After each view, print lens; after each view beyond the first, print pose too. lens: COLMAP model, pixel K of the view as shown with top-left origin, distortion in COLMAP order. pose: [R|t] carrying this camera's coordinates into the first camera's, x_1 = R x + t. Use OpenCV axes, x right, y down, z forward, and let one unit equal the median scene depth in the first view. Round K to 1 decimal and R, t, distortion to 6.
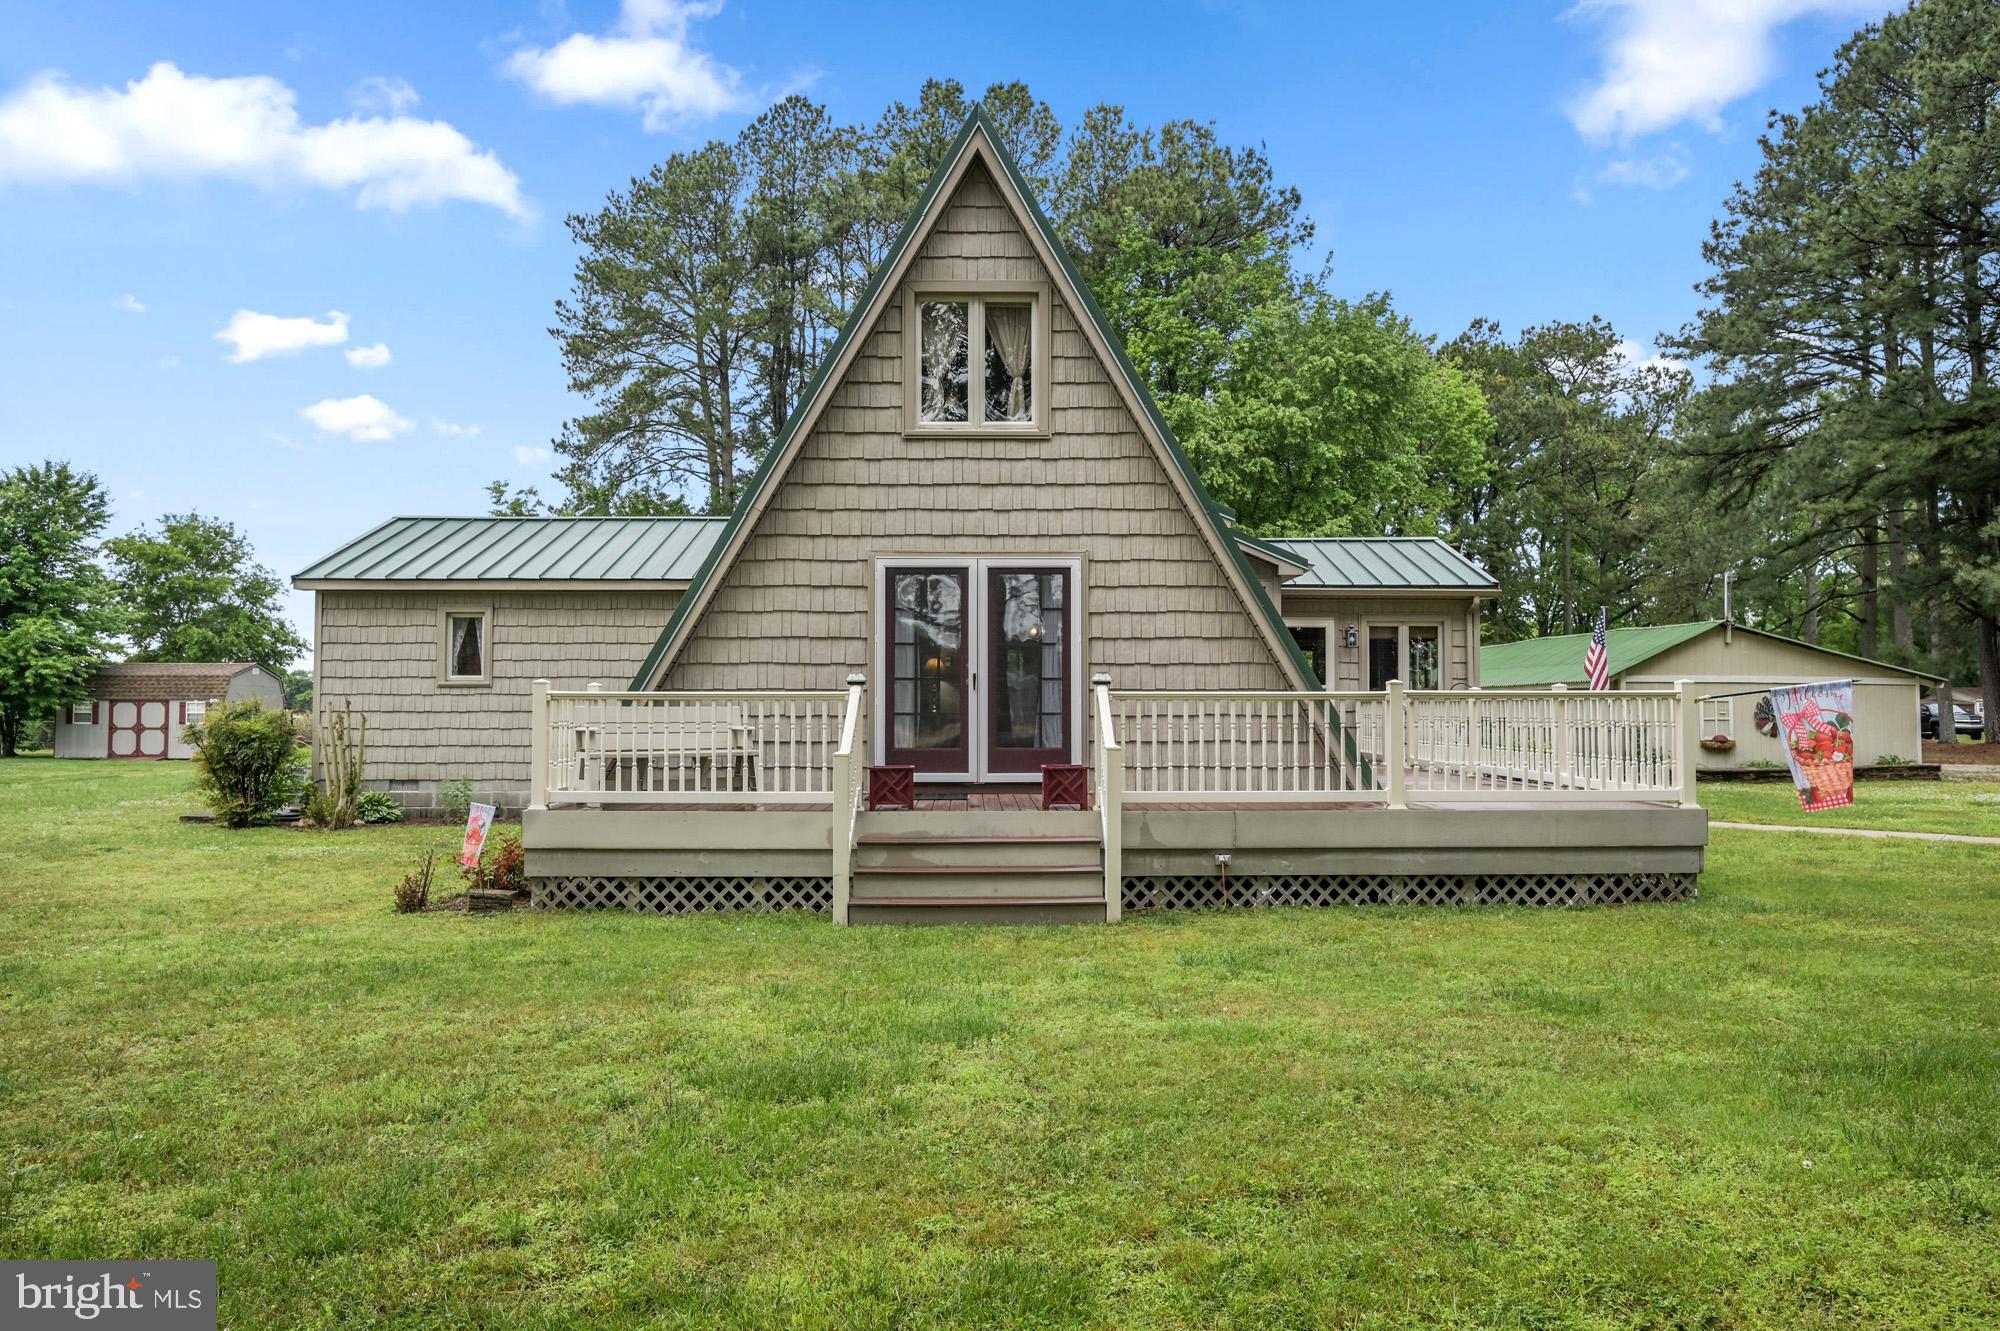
lens RADIAL K [[1269.8, 0, 1000.0], [0, 1269.8, 665.5], [0, 0, 1]] dist [-0.001111, -0.000034]
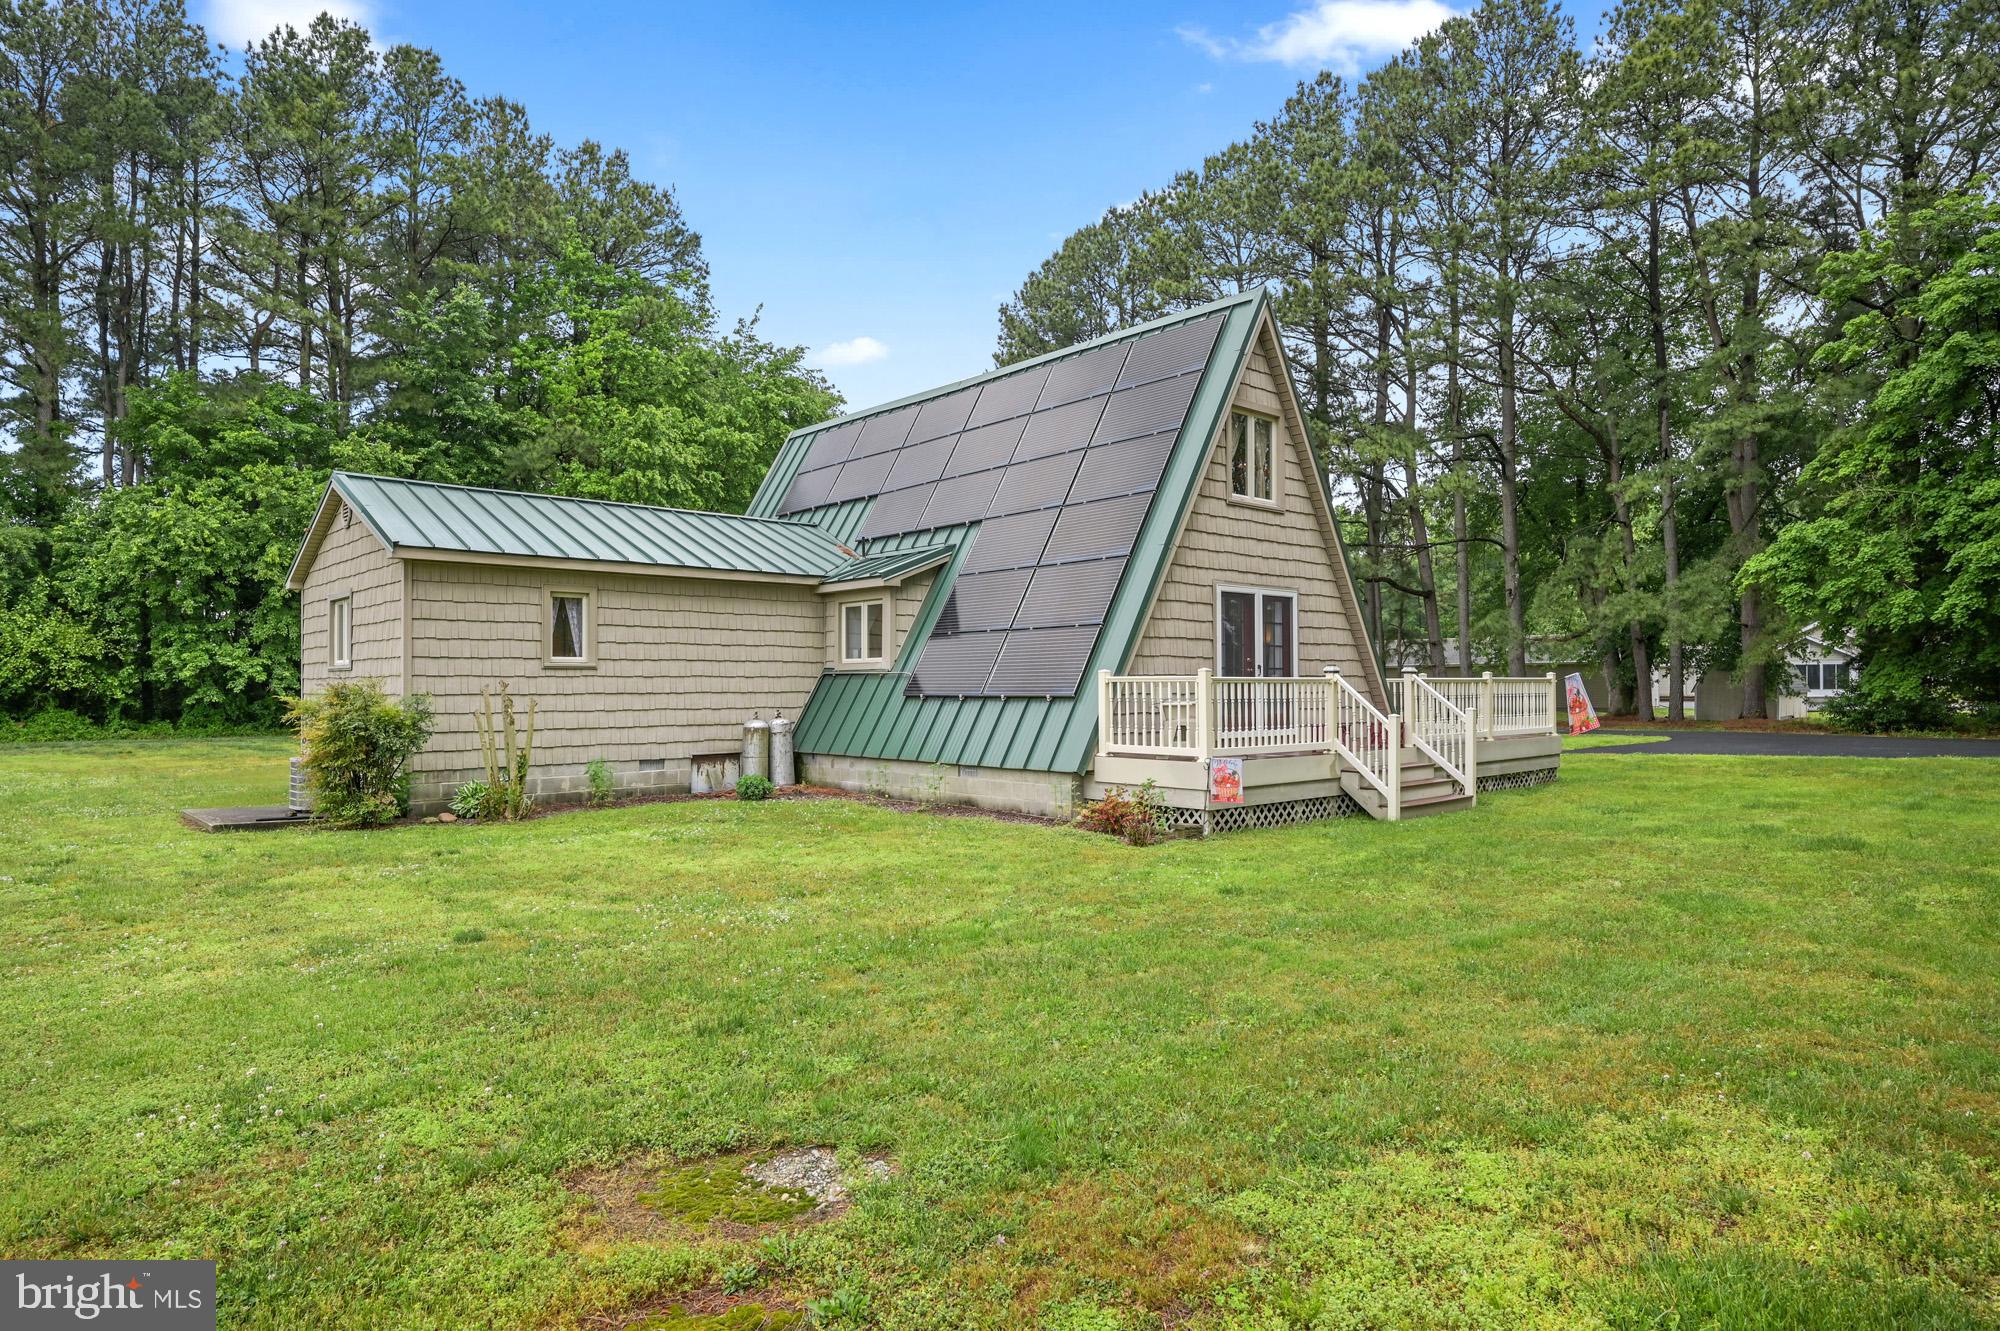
lens RADIAL K [[1163.9, 0, 1000.0], [0, 1163.9, 665.5], [0, 0, 1]] dist [-0.005981, -0.001798]
pose [[0.753212, 0.010959, 0.657687, -0.762974], [-0.018100, 0.999828, 0.004069, 0.004770], [-0.657529, -0.014969, 0.753280, 0.103705]]
